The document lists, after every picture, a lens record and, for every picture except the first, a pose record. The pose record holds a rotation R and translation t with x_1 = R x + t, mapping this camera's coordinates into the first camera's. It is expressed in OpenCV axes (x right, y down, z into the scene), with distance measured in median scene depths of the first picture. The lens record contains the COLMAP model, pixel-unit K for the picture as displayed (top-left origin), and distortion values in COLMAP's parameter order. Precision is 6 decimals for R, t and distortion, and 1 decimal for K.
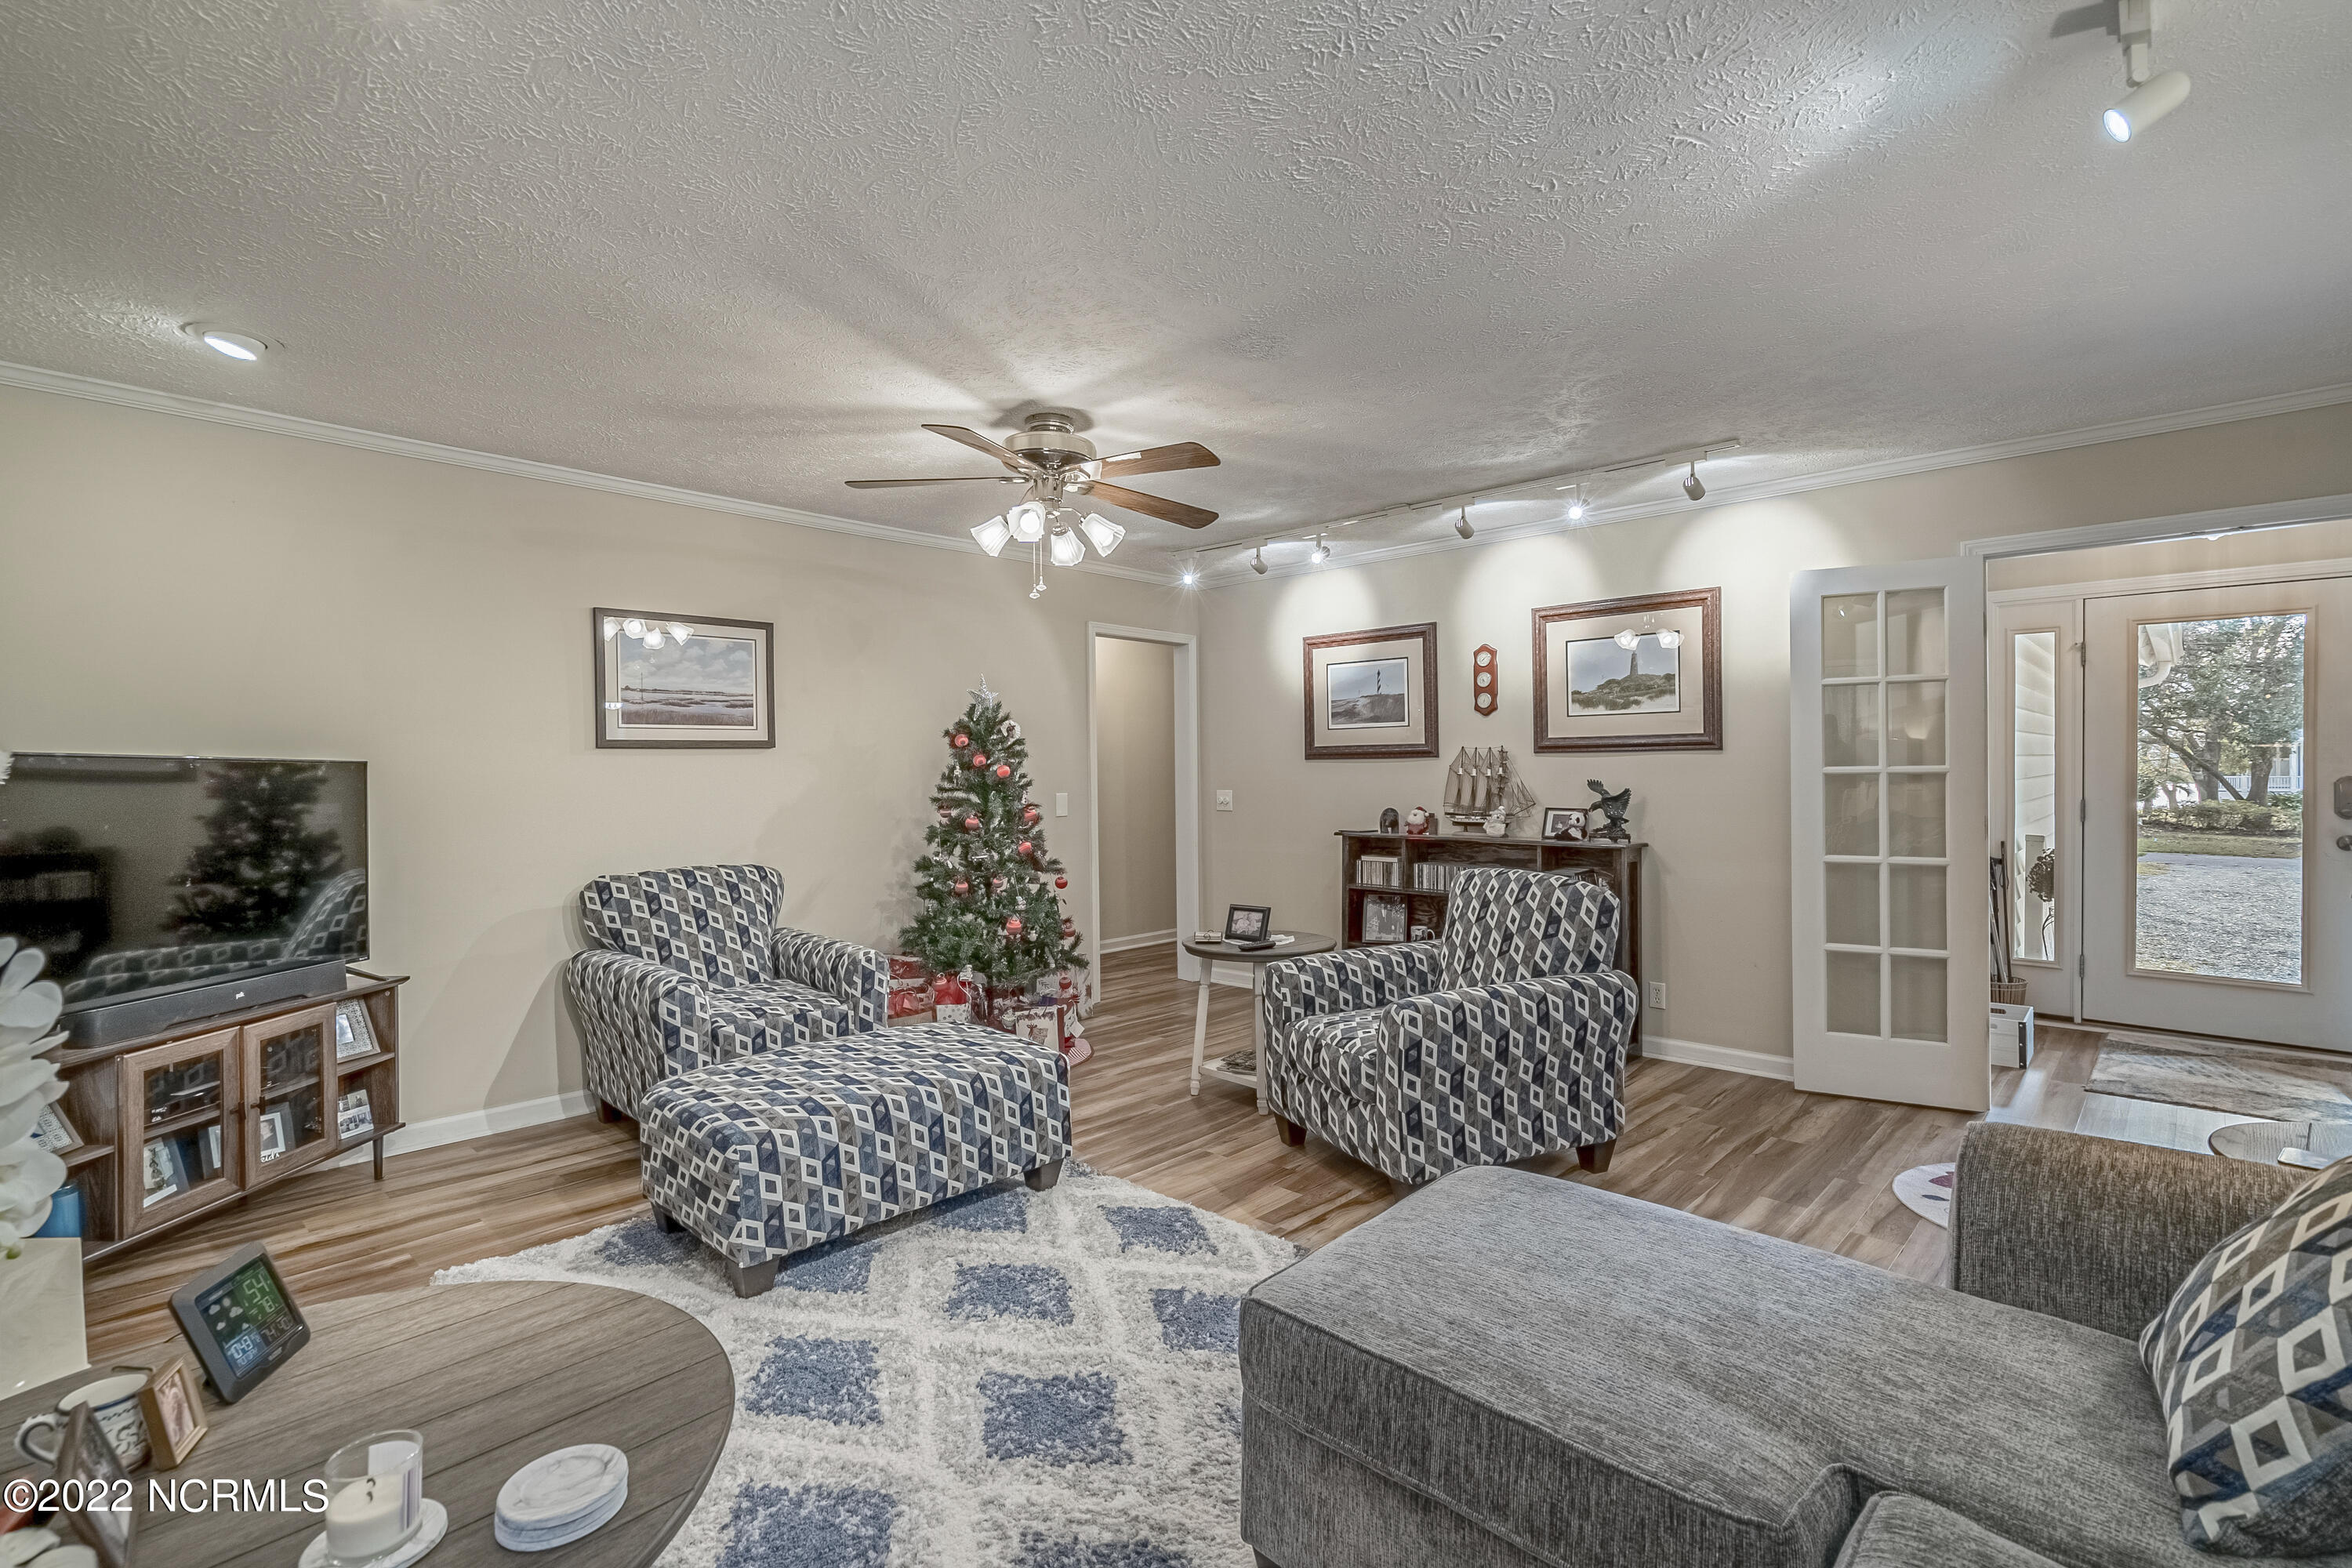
lens RADIAL K [[1070.3, 0, 1173.4], [0, 1070.3, 778.8], [0, 0, 1]] dist [-0.002651, 0.001047]
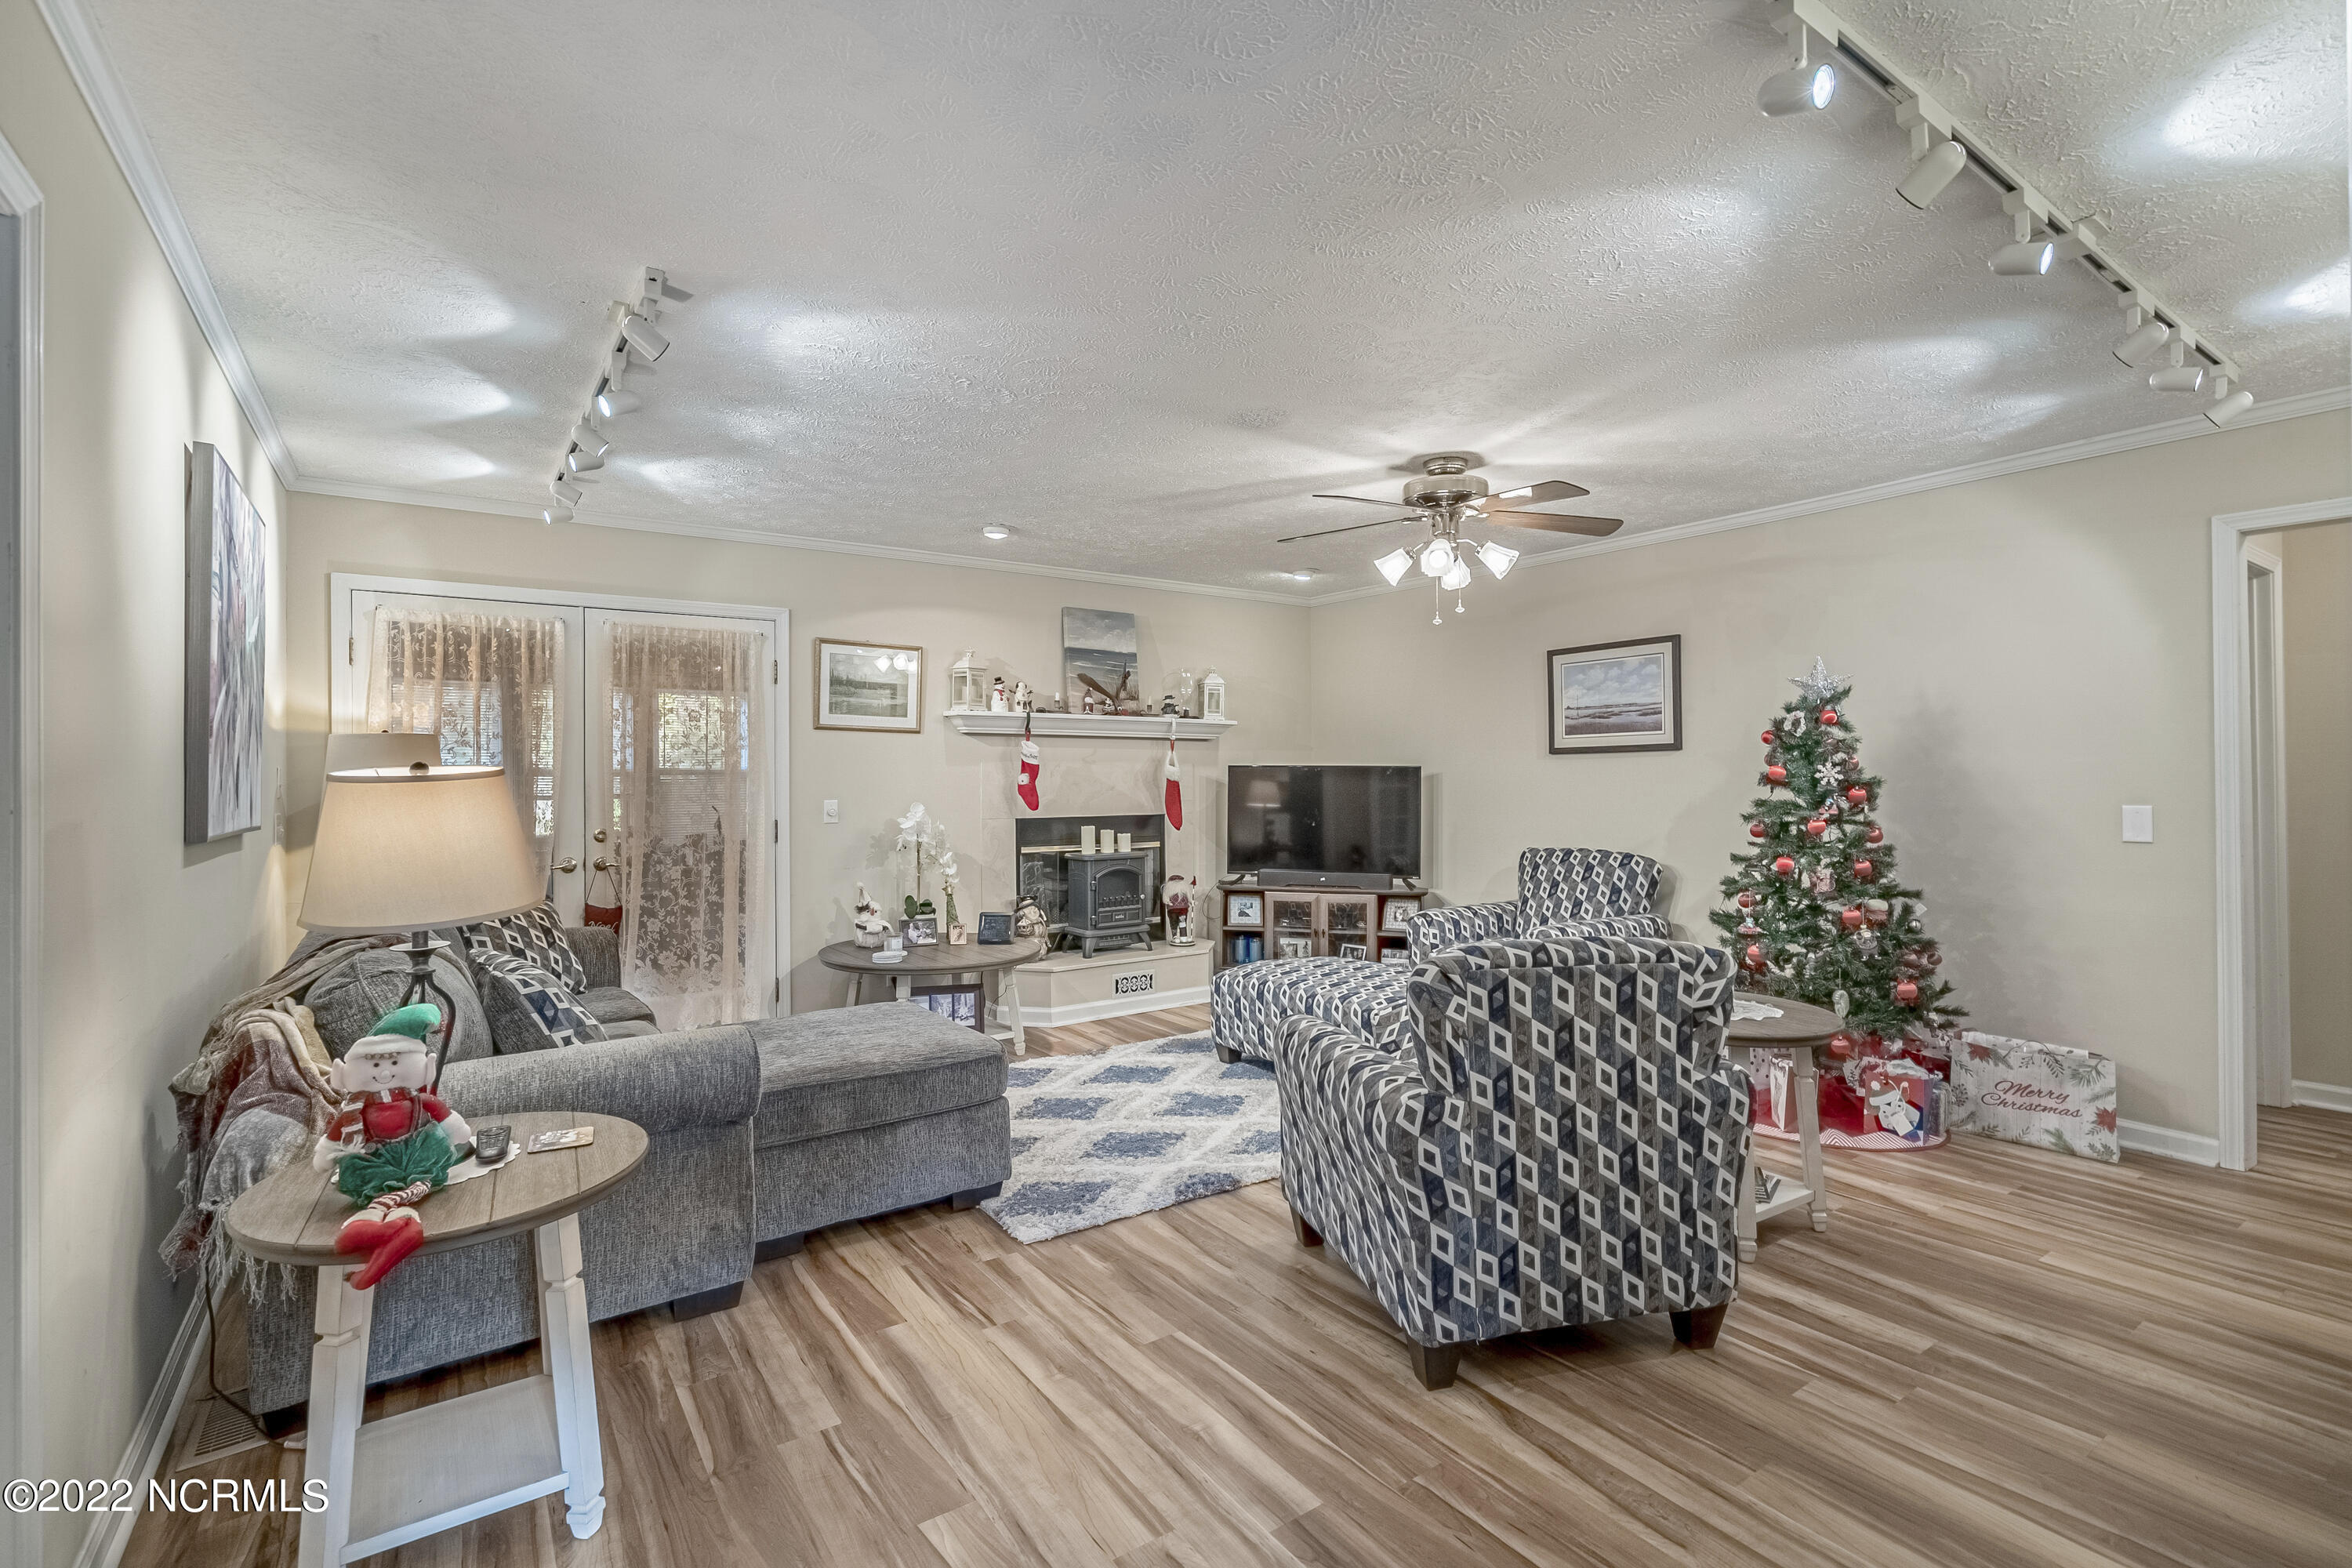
lens RADIAL K [[1070.3, 0, 1168.5], [0, 1070.3, 774.8], [0, 0, 1]] dist [-0.002651, 0.001047]
pose [[-0.200655, 0.008302, -0.979627, 0.864504], [-0.000099, 0.999964, 0.008494, -0.014092], [0.979662, 0.001801, -0.200647, 0.781086]]
